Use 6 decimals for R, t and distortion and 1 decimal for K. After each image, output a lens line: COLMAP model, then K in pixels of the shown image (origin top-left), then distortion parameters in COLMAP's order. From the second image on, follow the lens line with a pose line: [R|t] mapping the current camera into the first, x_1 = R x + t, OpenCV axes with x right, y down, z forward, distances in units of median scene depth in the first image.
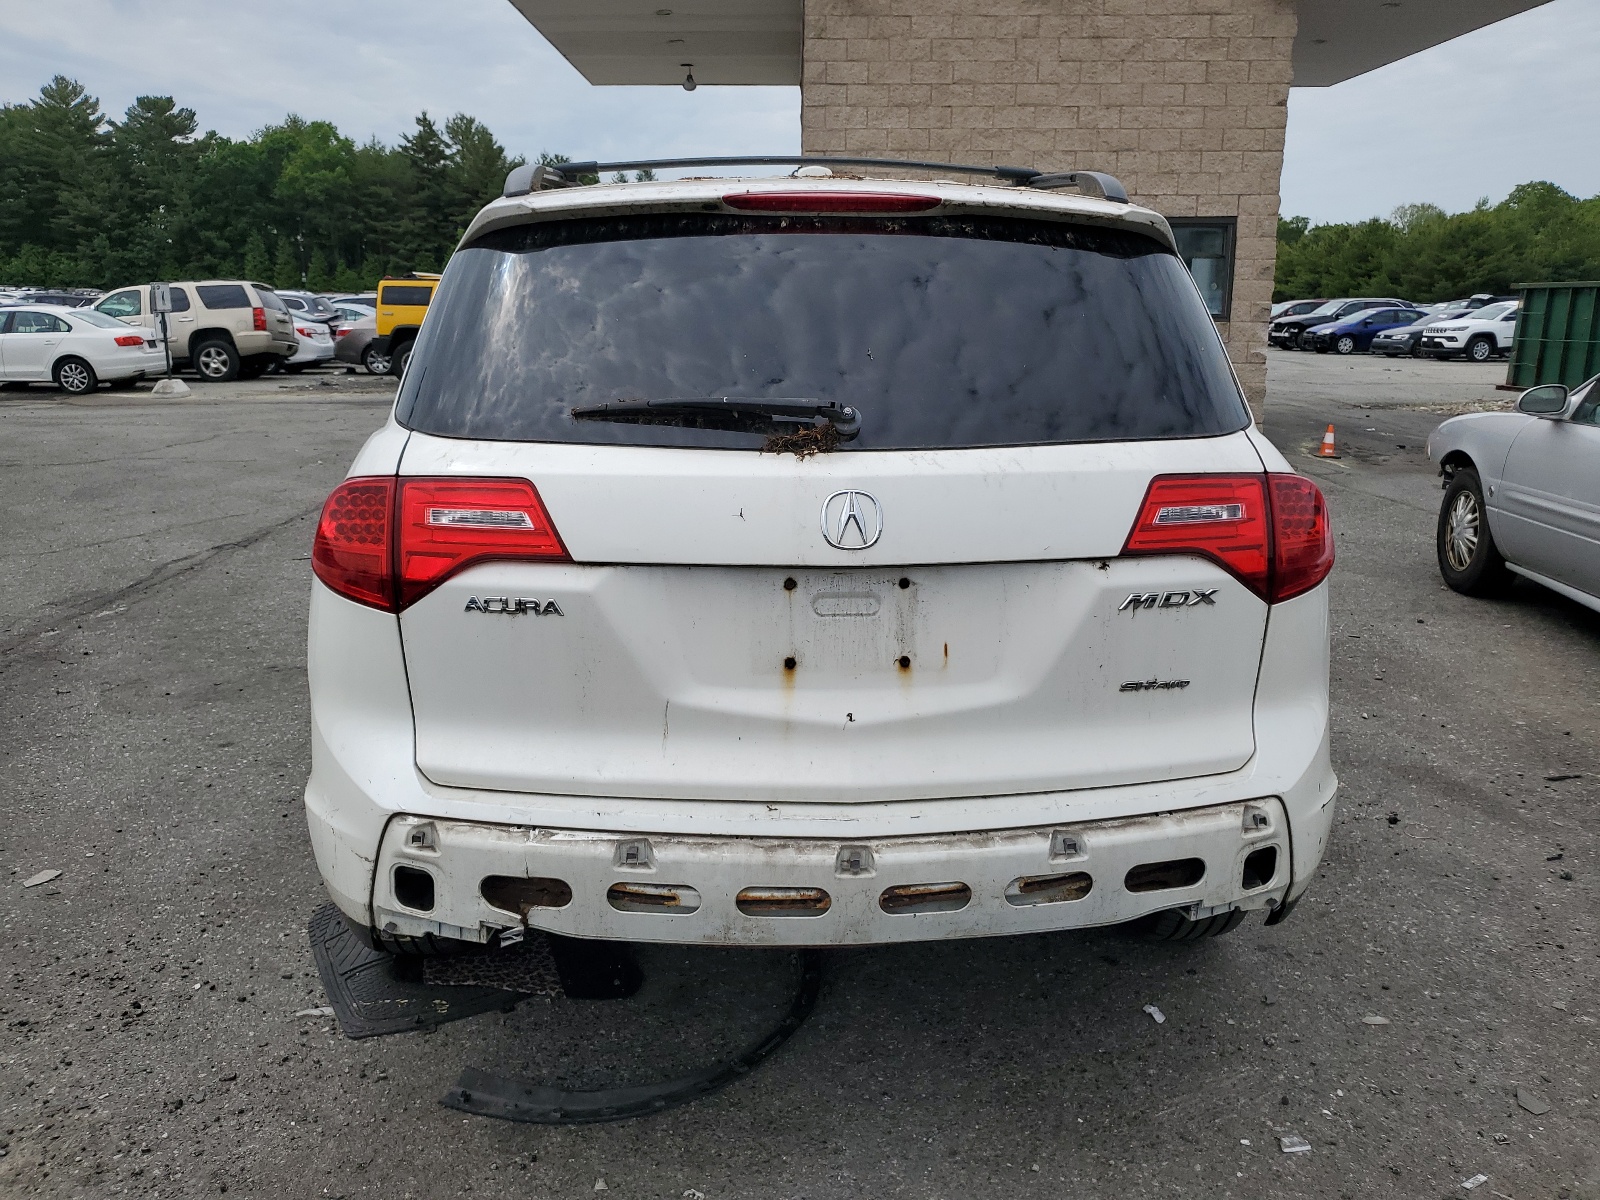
lens RADIAL K [[1320.5, 0, 800.0], [0, 1320.5, 600.0], [0, 0, 1]] dist [-0.005746, 0.048972]
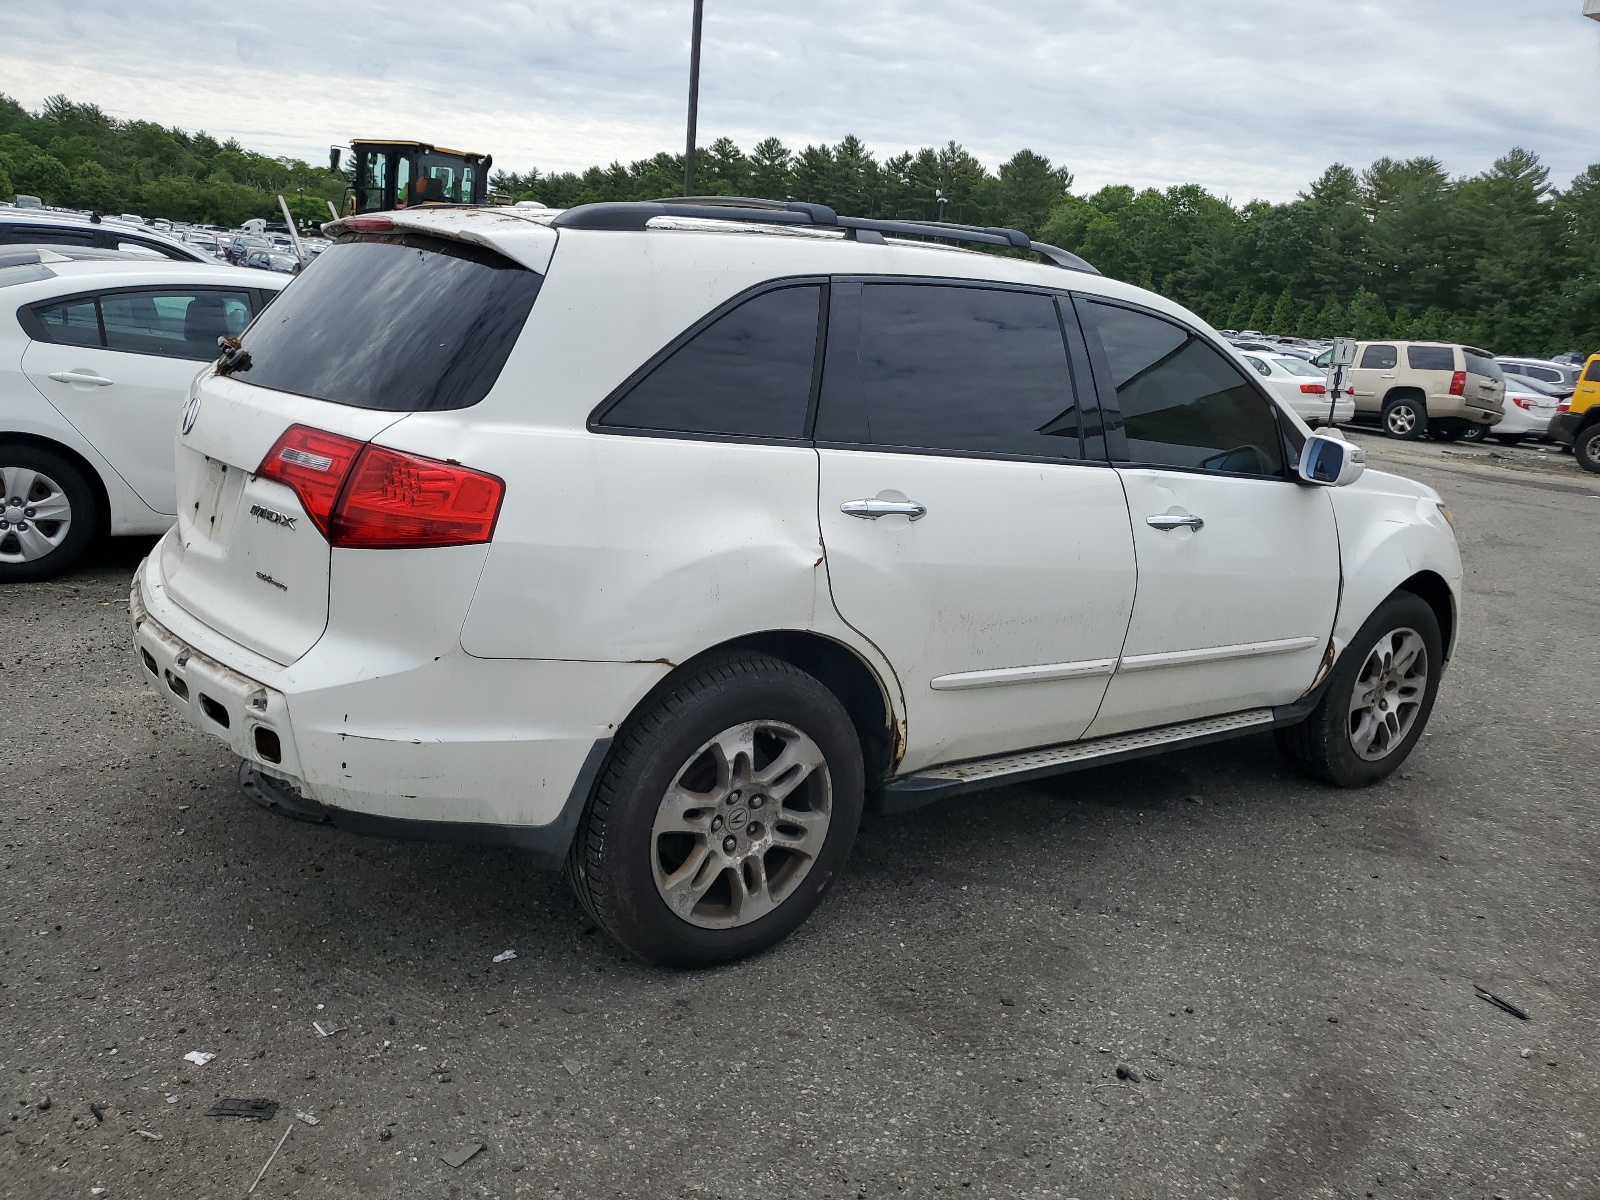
lens RADIAL K [[1320.5, 0, 800.0], [0, 1320.5, 600.0], [0, 0, 1]] dist [-0.005746, 0.048972]
pose [[0.491542, 0.238522, -0.837552, 0.117539], [-0.280106, 0.953955, 0.107284, -0.014765], [0.824577, 0.181869, 0.535721, 0.053337]]
